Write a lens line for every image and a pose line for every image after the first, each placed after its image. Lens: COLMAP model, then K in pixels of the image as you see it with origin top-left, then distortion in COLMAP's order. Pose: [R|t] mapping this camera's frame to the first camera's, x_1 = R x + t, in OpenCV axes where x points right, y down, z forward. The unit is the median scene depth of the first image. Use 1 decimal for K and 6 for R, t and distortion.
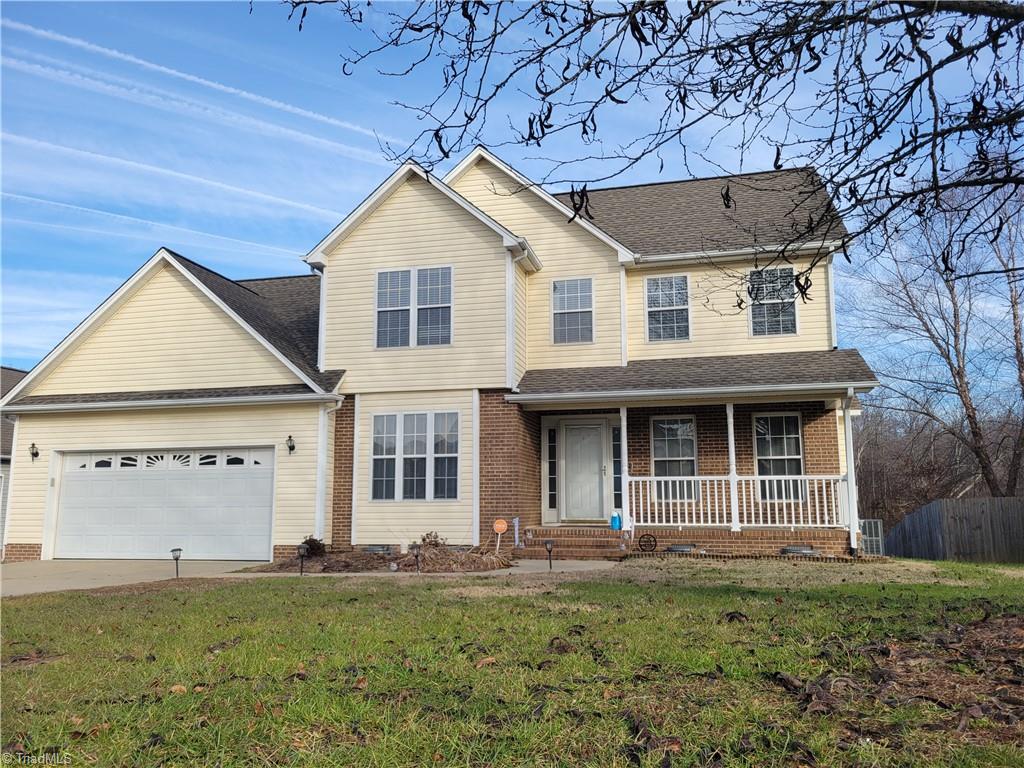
lens RADIAL K [[762.7, 0, 504.9], [0, 762.7, 387.1], [0, 0, 1]] dist [0.020621, 0.001065]
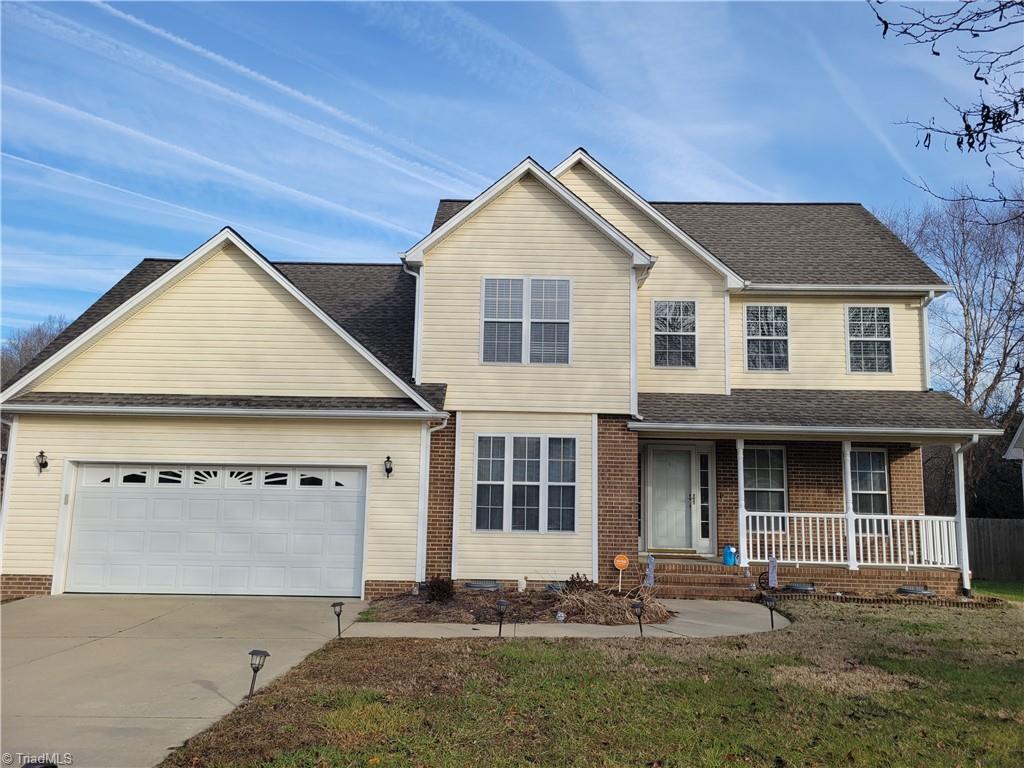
lens RADIAL K [[762.7, 0, 515.2], [0, 762.7, 378.7], [0, 0, 1]] dist [0.020621, 0.001065]
pose [[0.975125, 0.053646, 0.215066, -0.325206], [-0.055877, 0.998428, 0.004300, -0.037312], [-0.214498, -0.016210, 0.976590, 0.104623]]
